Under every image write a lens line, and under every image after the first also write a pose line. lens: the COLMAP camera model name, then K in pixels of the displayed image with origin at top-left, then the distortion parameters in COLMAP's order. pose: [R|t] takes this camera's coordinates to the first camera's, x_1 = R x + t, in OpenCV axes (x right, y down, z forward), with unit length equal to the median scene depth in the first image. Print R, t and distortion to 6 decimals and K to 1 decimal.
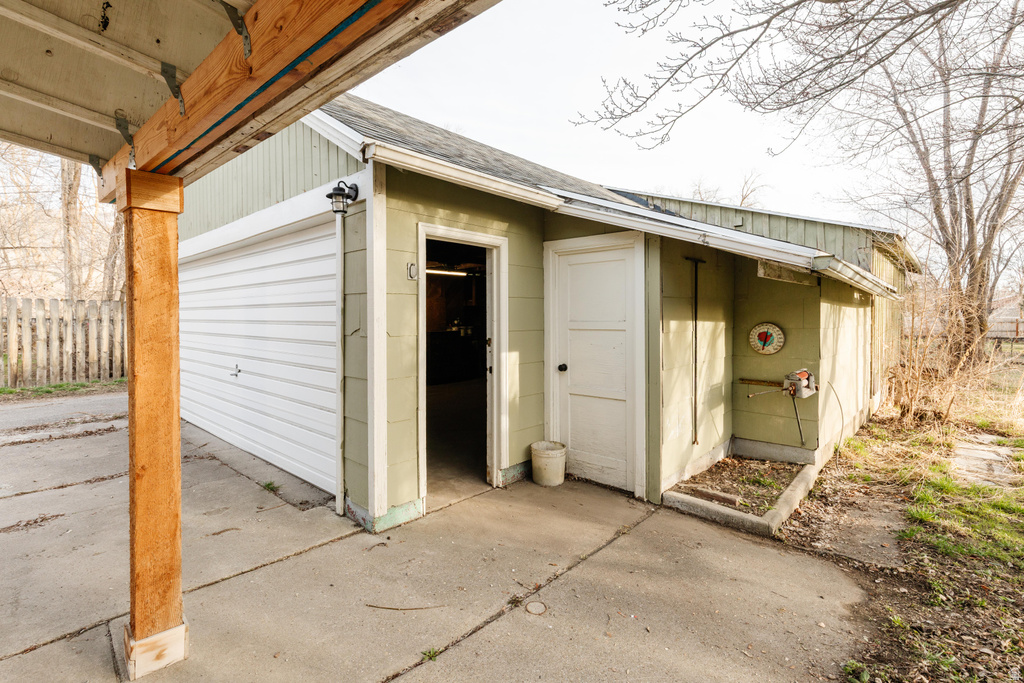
lens RADIAL K [[481.1, 0, 502.4], [0, 481.1, 324.0], [0, 0, 1]] dist [0.004429, -0.000297]
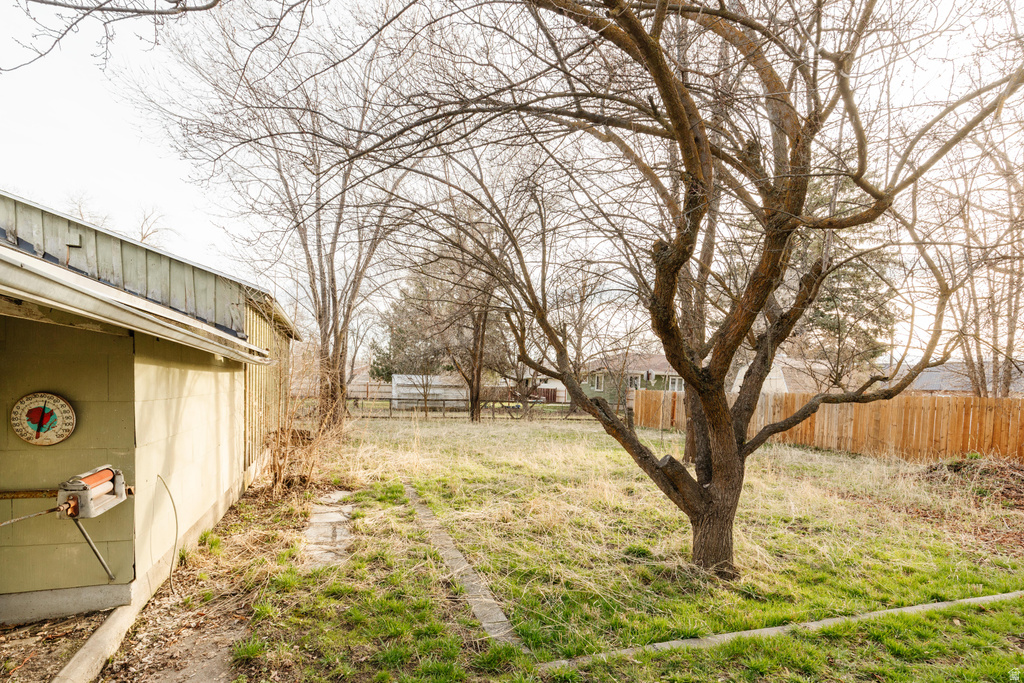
lens RADIAL K [[481.1, 0, 481.7], [0, 481.1, 401.8], [0, 0, 1]] dist [0.004429, -0.000297]
pose [[0.501041, -0.021792, 0.865149, 0.366589], [-0.011112, 0.999438, 0.031611, -0.018412], [-0.865352, -0.025452, 0.500518, 0.287640]]
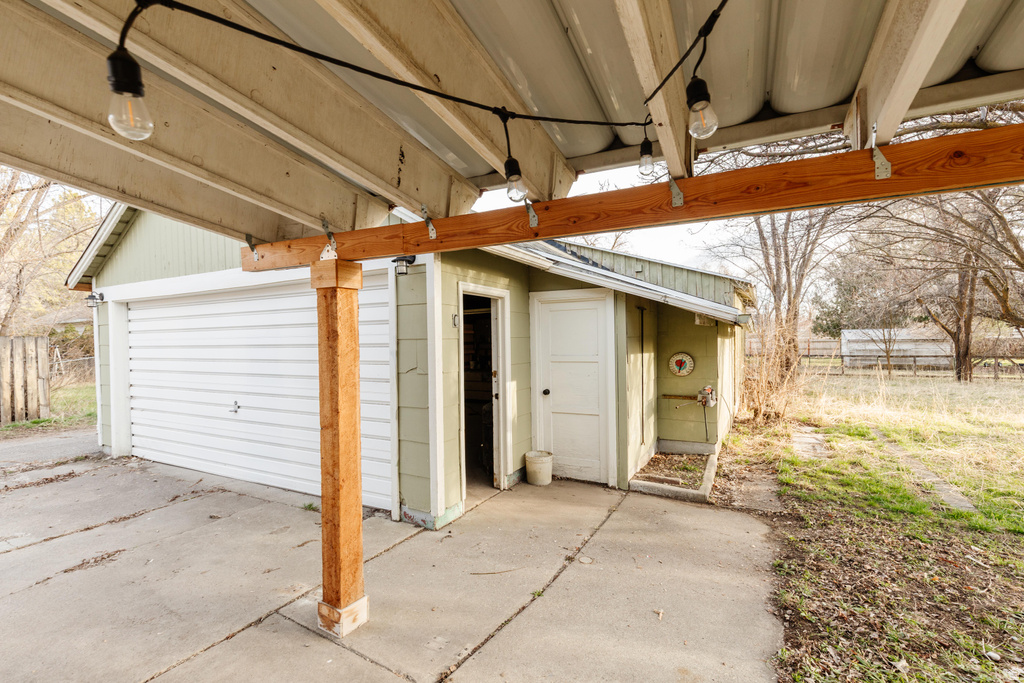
lens RADIAL K [[481.1, 0, 496.6], [0, 481.1, 347.2], [0, 0, 1]] dist [0.004429, -0.000297]
pose [[0.967979, -0.016711, 0.250475, -0.349324], [0.016356, 0.999860, 0.003499, -0.037188], [-0.250499, 0.000710, 0.968117, -0.213620]]
